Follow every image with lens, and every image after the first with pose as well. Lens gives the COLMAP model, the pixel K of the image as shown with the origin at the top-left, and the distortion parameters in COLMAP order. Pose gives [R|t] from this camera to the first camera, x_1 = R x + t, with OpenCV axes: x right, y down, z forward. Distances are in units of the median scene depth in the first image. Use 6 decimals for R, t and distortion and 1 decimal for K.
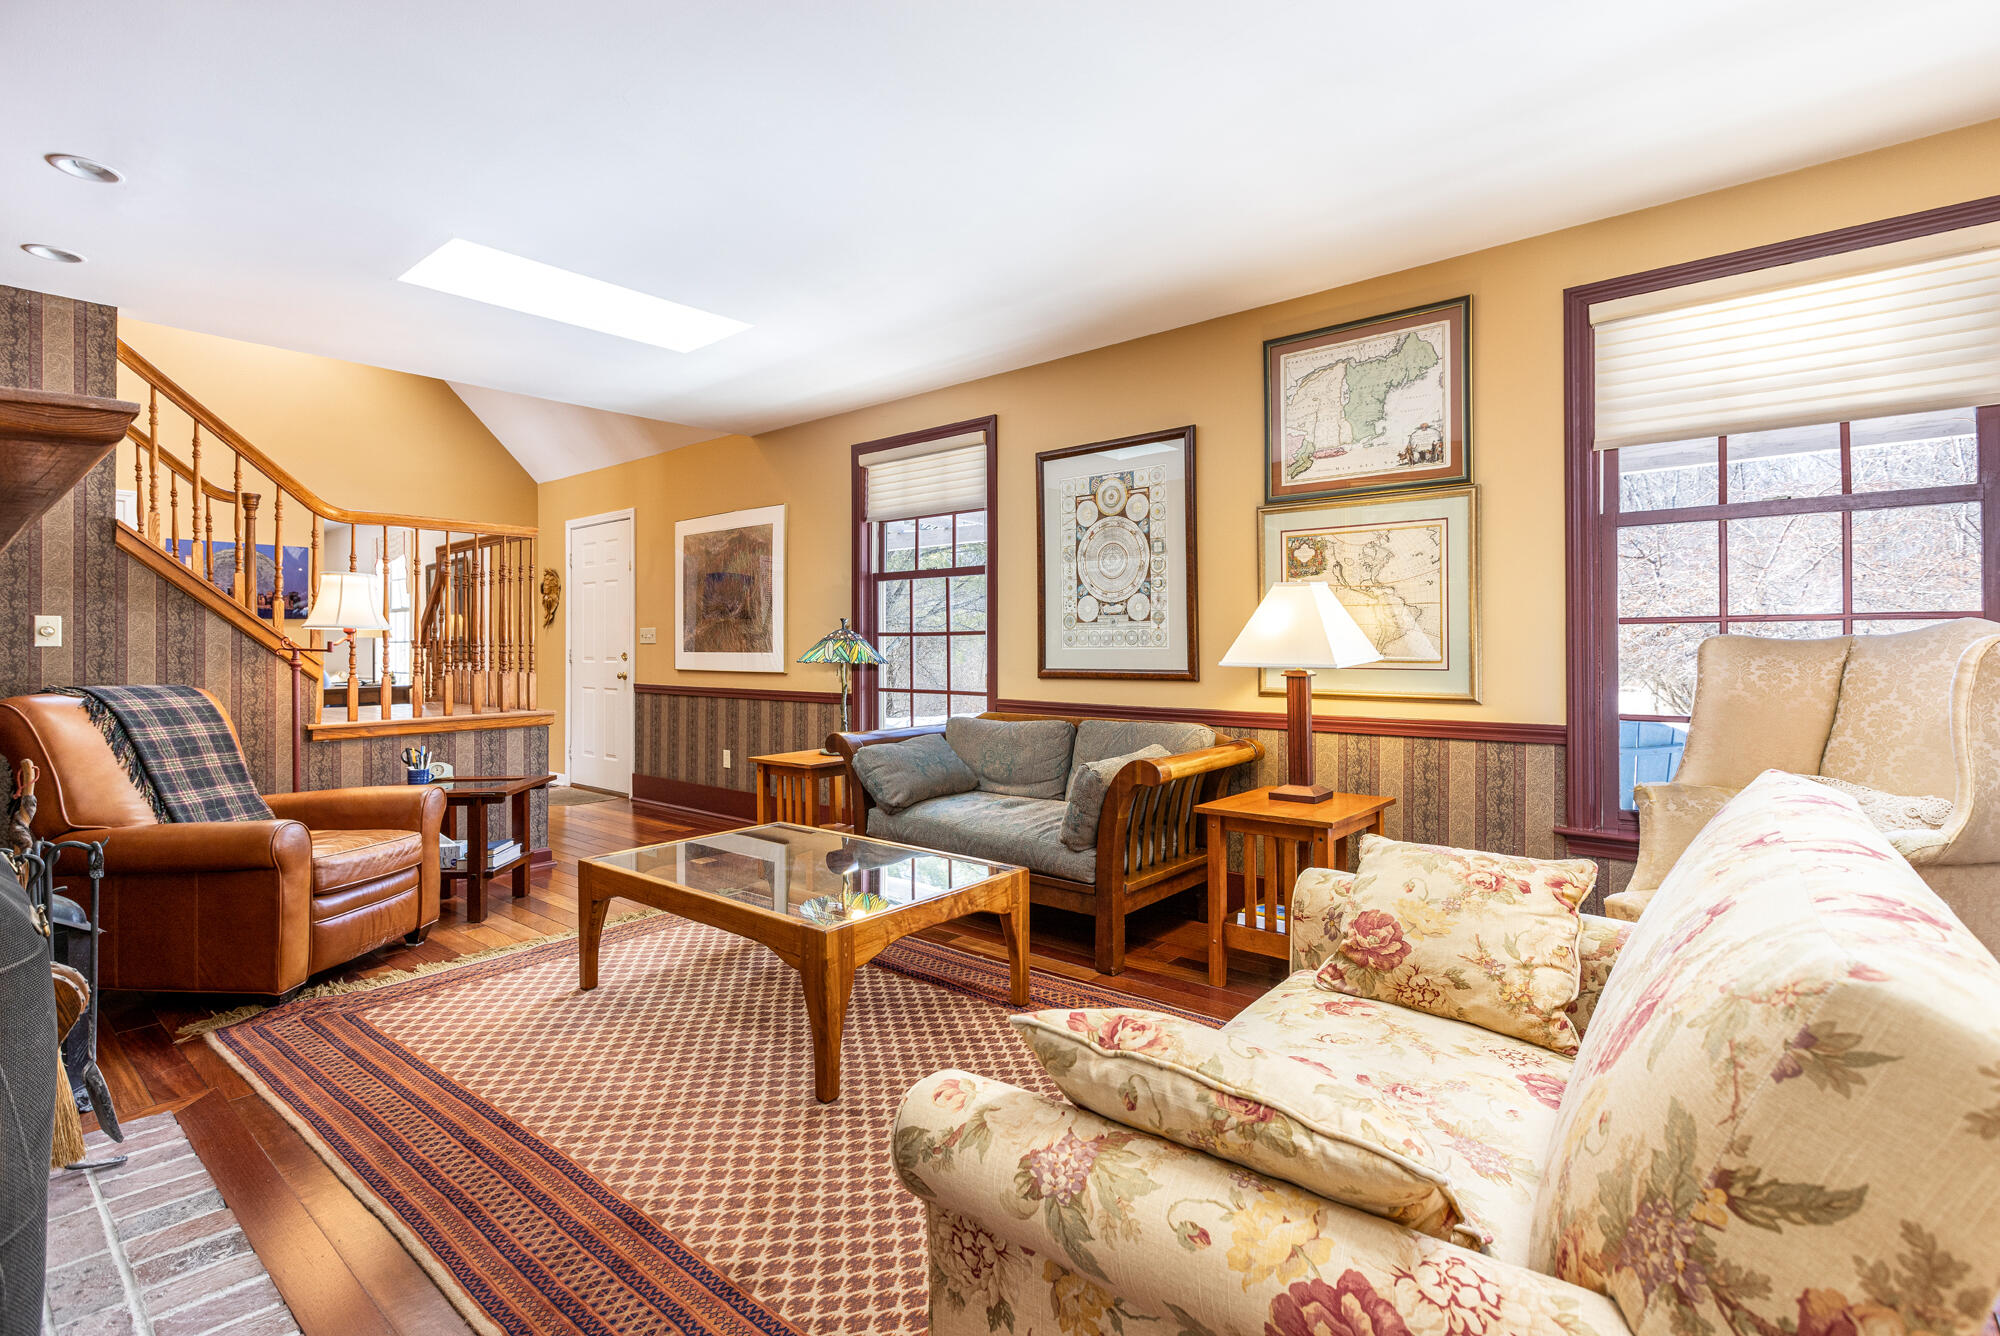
lens RADIAL K [[916.6, 0, 997.7], [0, 916.6, 647.8], [0, 0, 1]] dist [-0.002286, -0.000310]
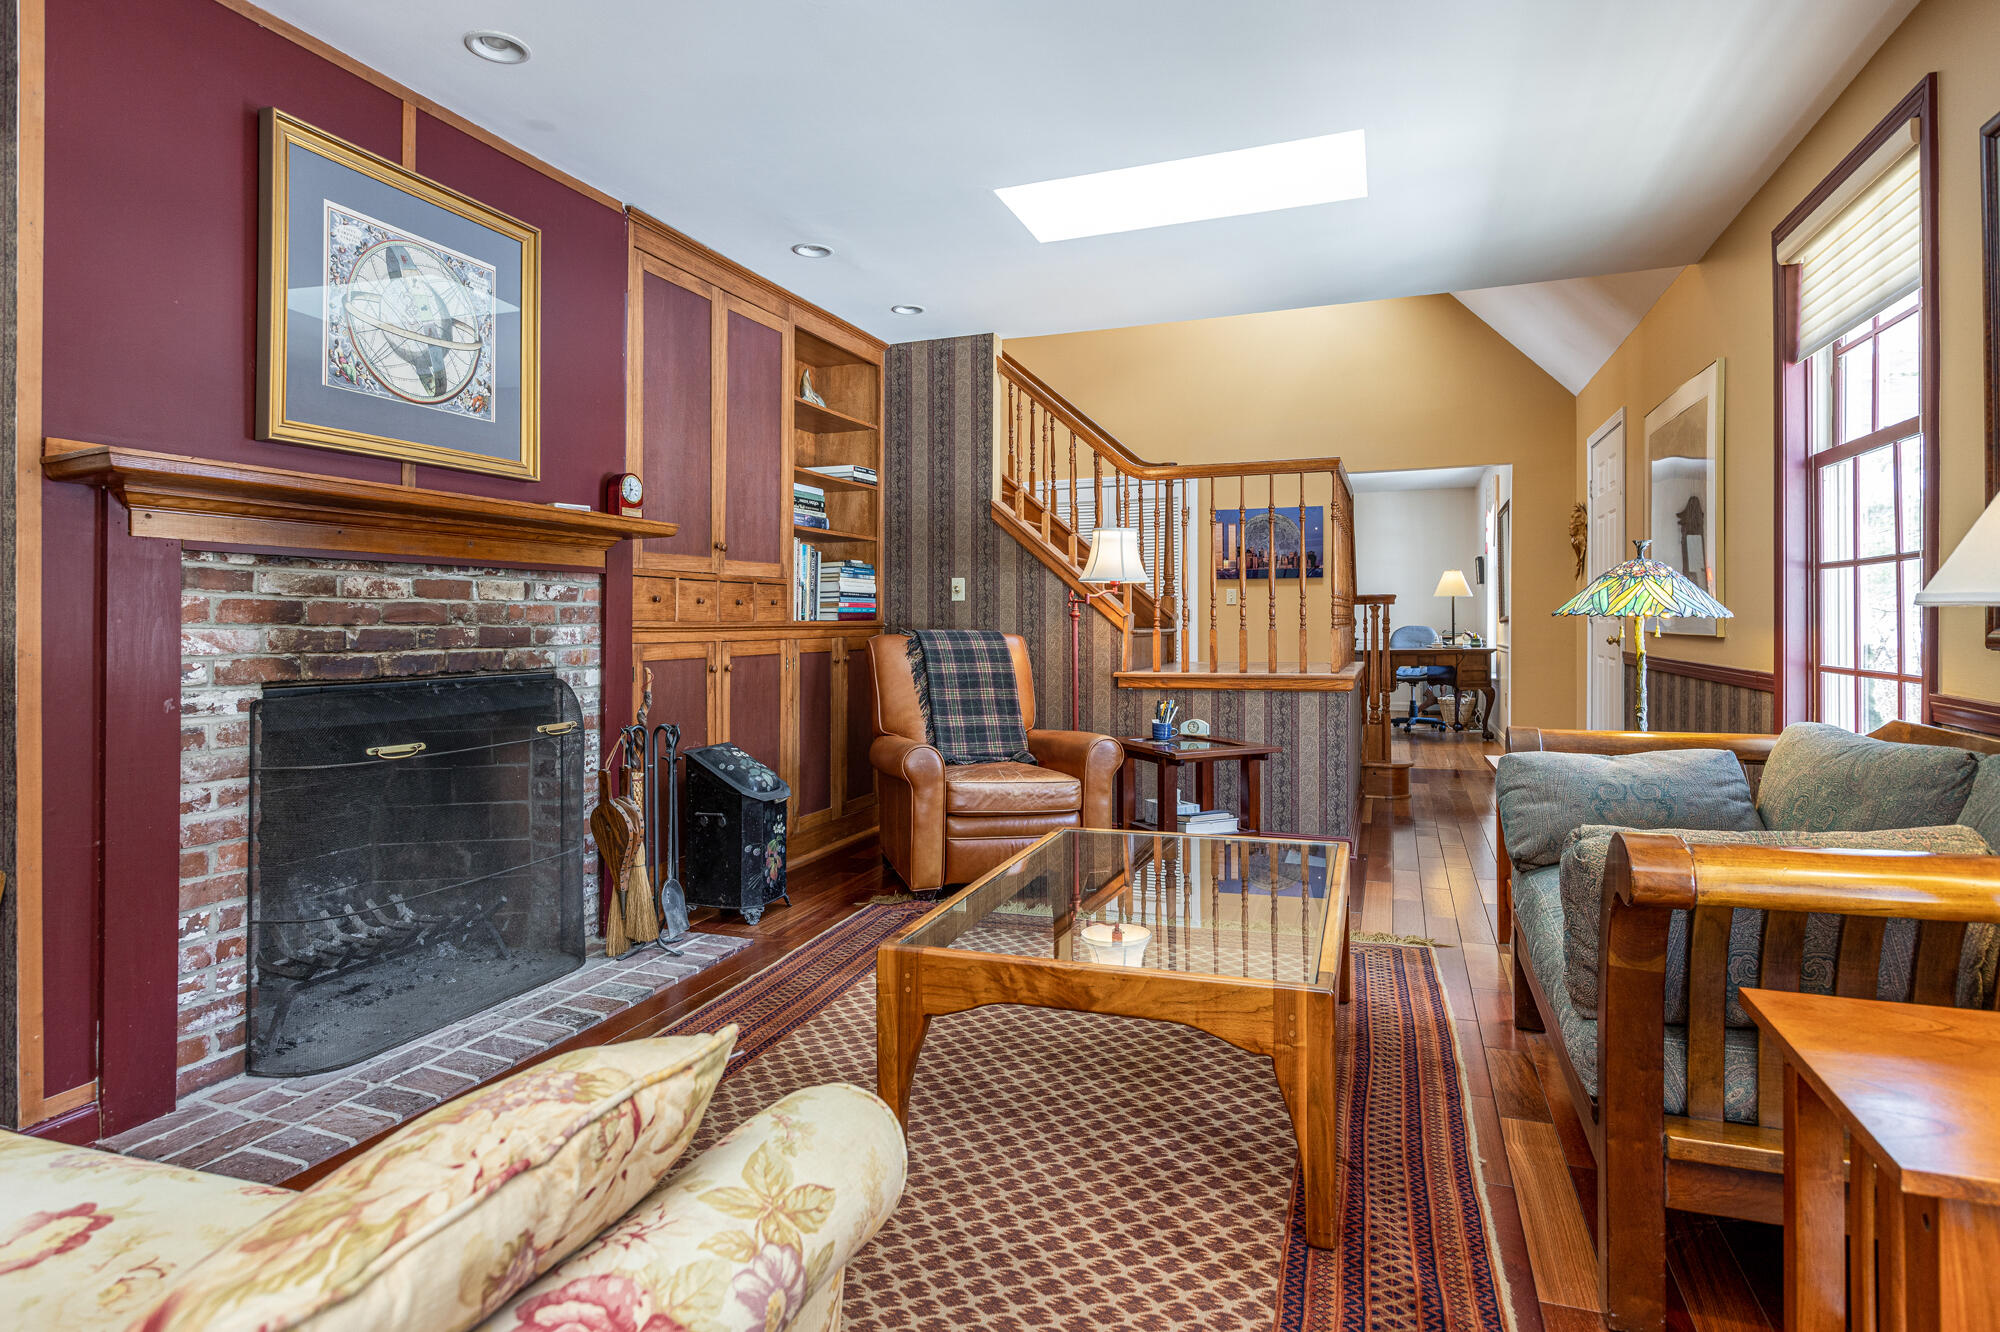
lens RADIAL K [[1092.2, 0, 1019.3], [0, 1092.2, 607.5], [0, 0, 1]] dist [-0.004794, -0.001474]
pose [[0.350506, -0.008563, -0.936521, 0.478654], [0.003955, 0.999963, -0.007663, 0.020615], [0.936552, -0.001018, 0.350527, 0.525549]]
